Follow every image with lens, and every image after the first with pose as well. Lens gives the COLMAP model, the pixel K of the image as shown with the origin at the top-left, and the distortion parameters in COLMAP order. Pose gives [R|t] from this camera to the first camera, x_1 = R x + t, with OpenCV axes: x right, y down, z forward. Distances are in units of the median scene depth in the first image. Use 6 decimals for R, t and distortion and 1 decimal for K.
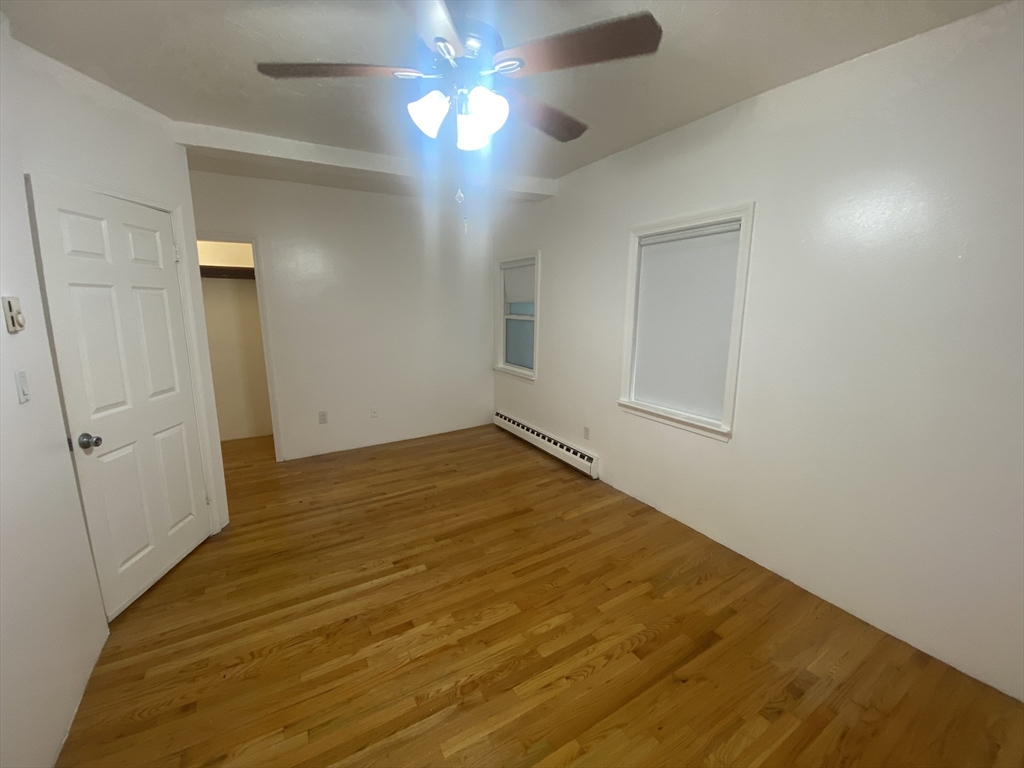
lens RADIAL K [[412.7, 0, 508.9], [0, 412.7, 384.0], [0, 0, 1]] dist [0.037160, -0.031391]
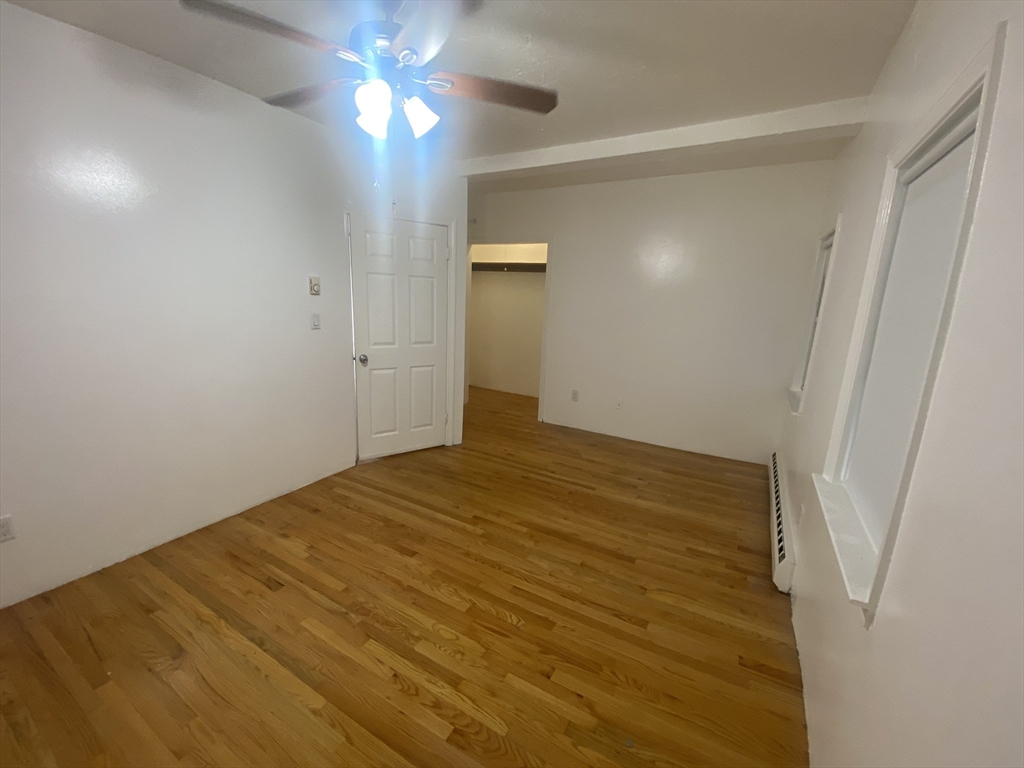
lens RADIAL K [[407.4, 0, 506.4], [0, 407.4, 383.3], [0, 0, 1]] dist [0.054929, -0.040262]
pose [[0.507474, 0.215908, -0.834179, 0.571025], [-0.207336, 0.970252, 0.124994, -0.078779], [0.836351, 0.109524, 0.537143, 0.383694]]
